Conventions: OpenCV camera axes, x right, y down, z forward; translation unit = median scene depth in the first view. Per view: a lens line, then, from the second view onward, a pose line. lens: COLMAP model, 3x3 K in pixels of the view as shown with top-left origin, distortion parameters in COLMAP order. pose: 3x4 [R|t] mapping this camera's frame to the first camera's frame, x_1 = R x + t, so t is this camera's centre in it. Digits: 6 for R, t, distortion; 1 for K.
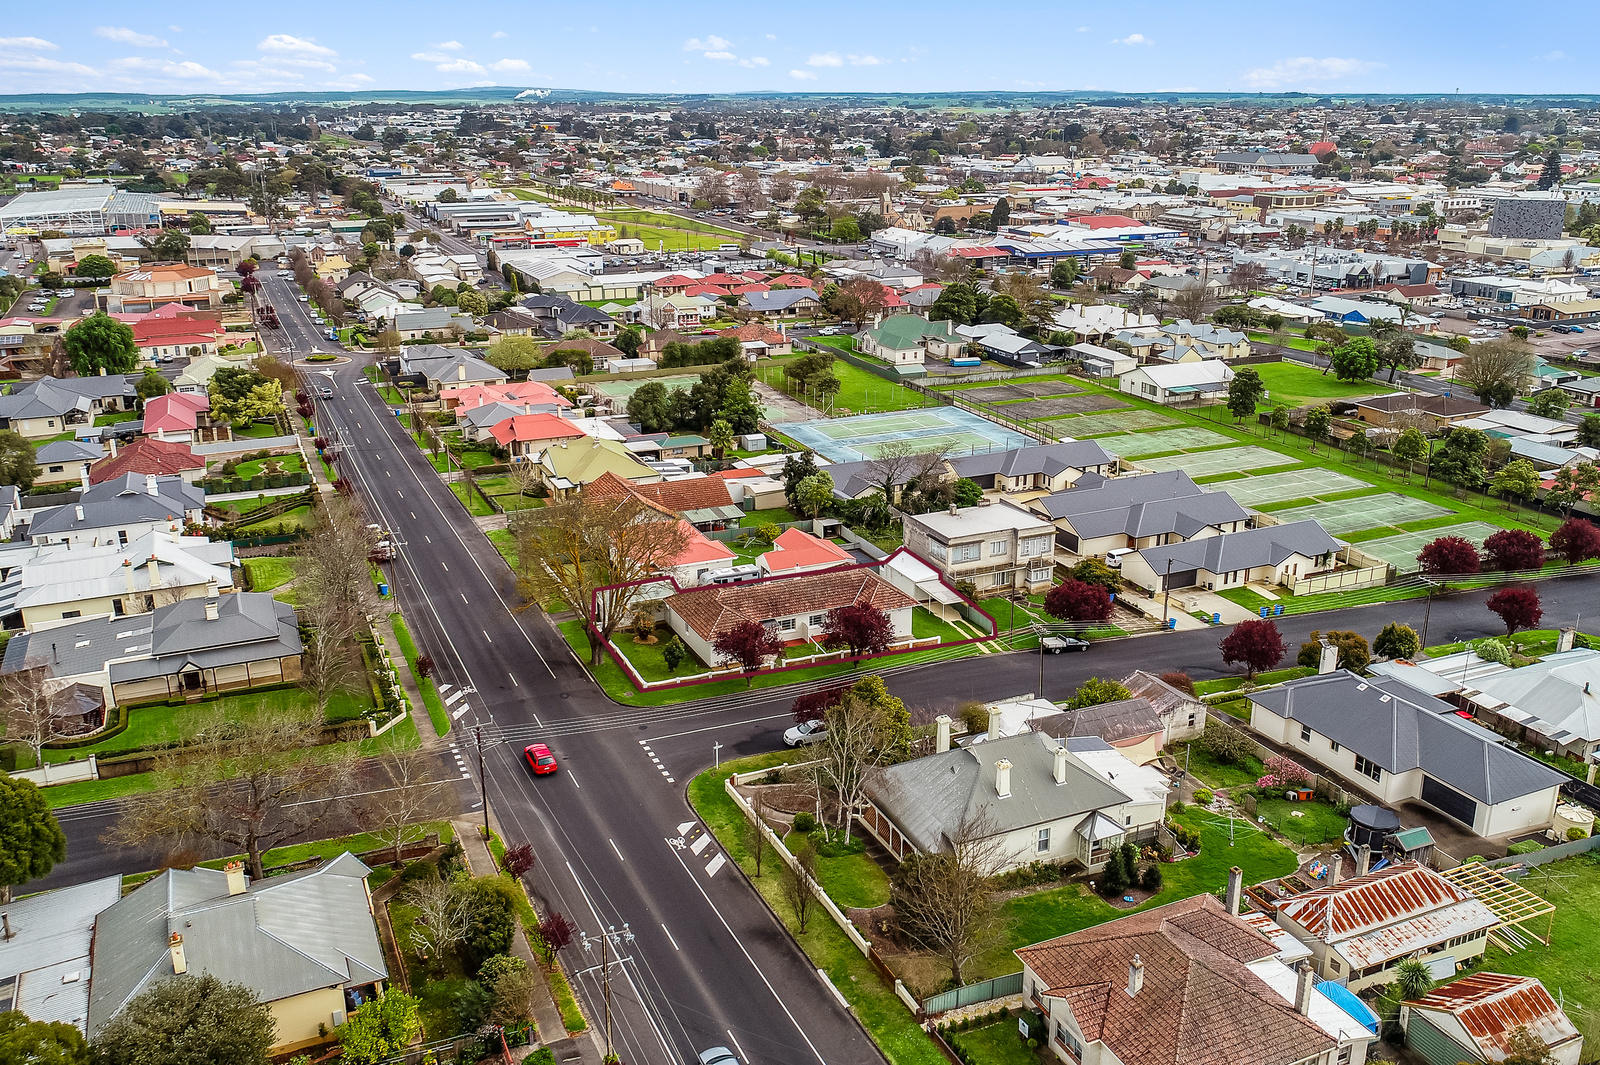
lens RADIAL K [[1353.2, 0, 793.8], [0, 1353.2, 556.0], [0, 0, 1]] dist [-0.002151, -0.001509]
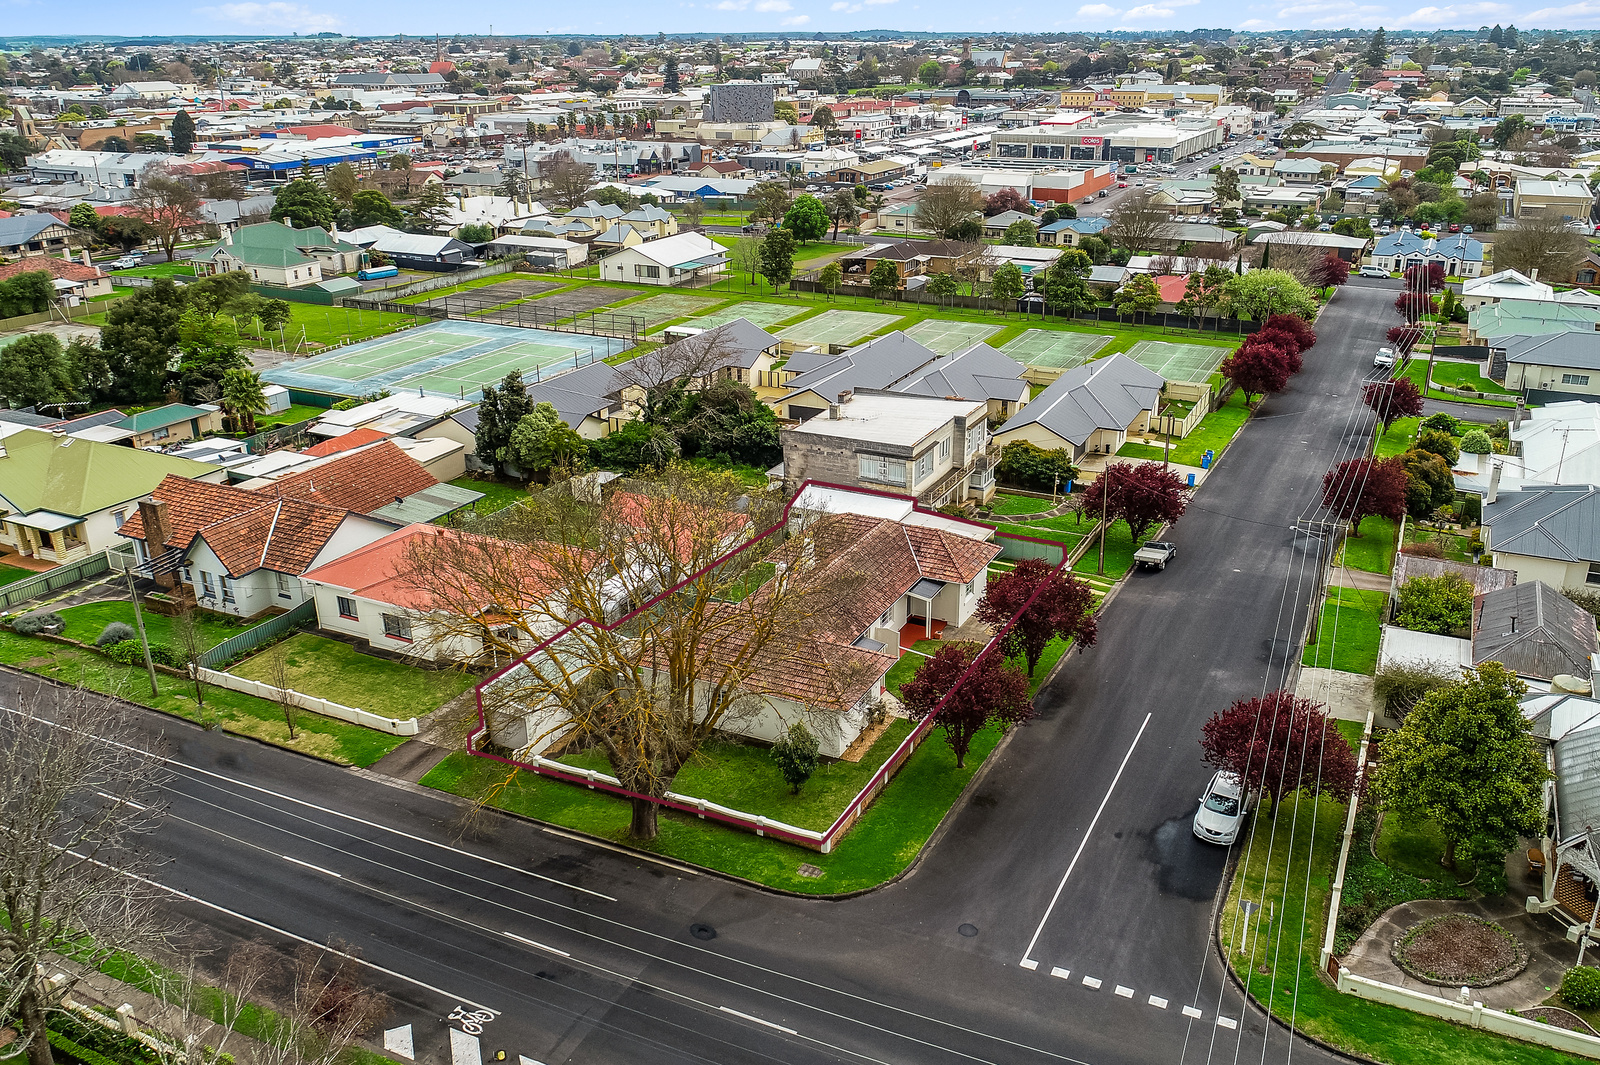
lens RADIAL K [[1286.8, 0, 818.3], [0, 1286.8, 529.1], [0, 0, 1]] dist [-0.006630, 0.004821]
pose [[0.762286, -0.230387, 0.604848, -0.231092], [0.211434, 0.971874, 0.103717, -0.036901], [-0.611731, 0.048824, 0.789558, 0.409977]]
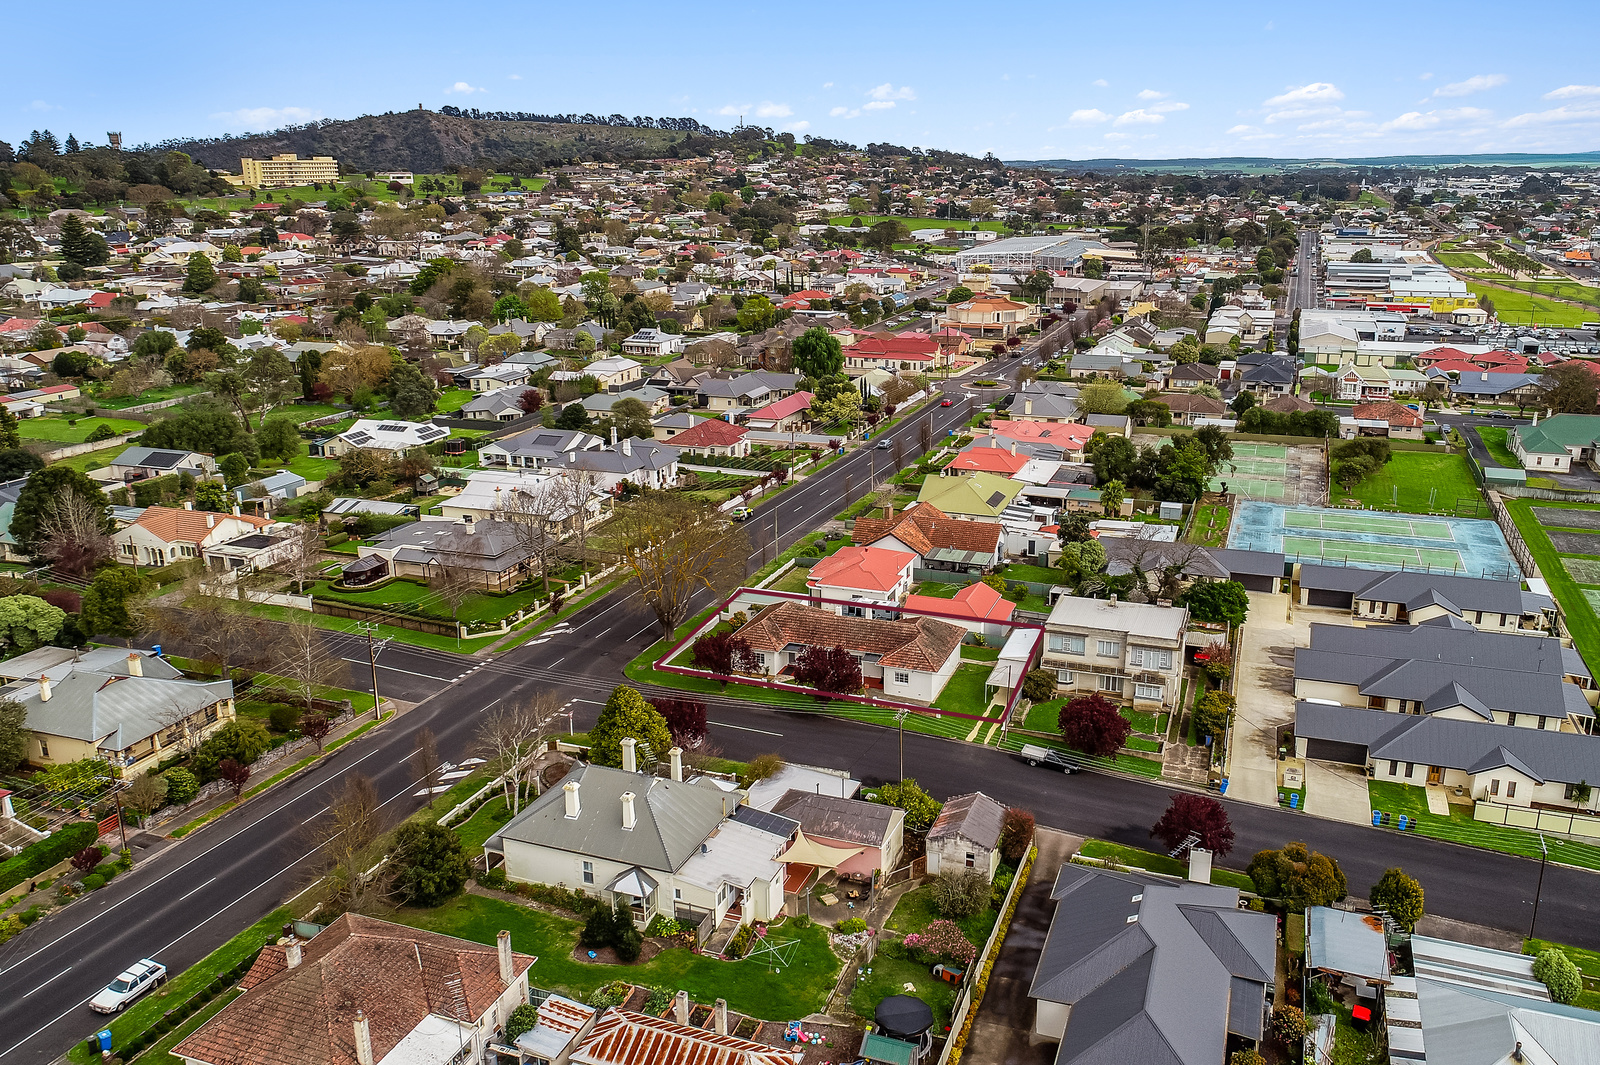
lens RADIAL K [[1249.6, 0, 800.0], [0, 1249.6, 532.5], [0, 0, 1]] dist [-0.001259, -0.001590]
pose [[0.707512, 0.196878, -0.678724, 0.429654], [-0.222507, 0.973624, 0.050475, -0.060089], [0.670759, 0.115309, 0.732657, 0.185127]]
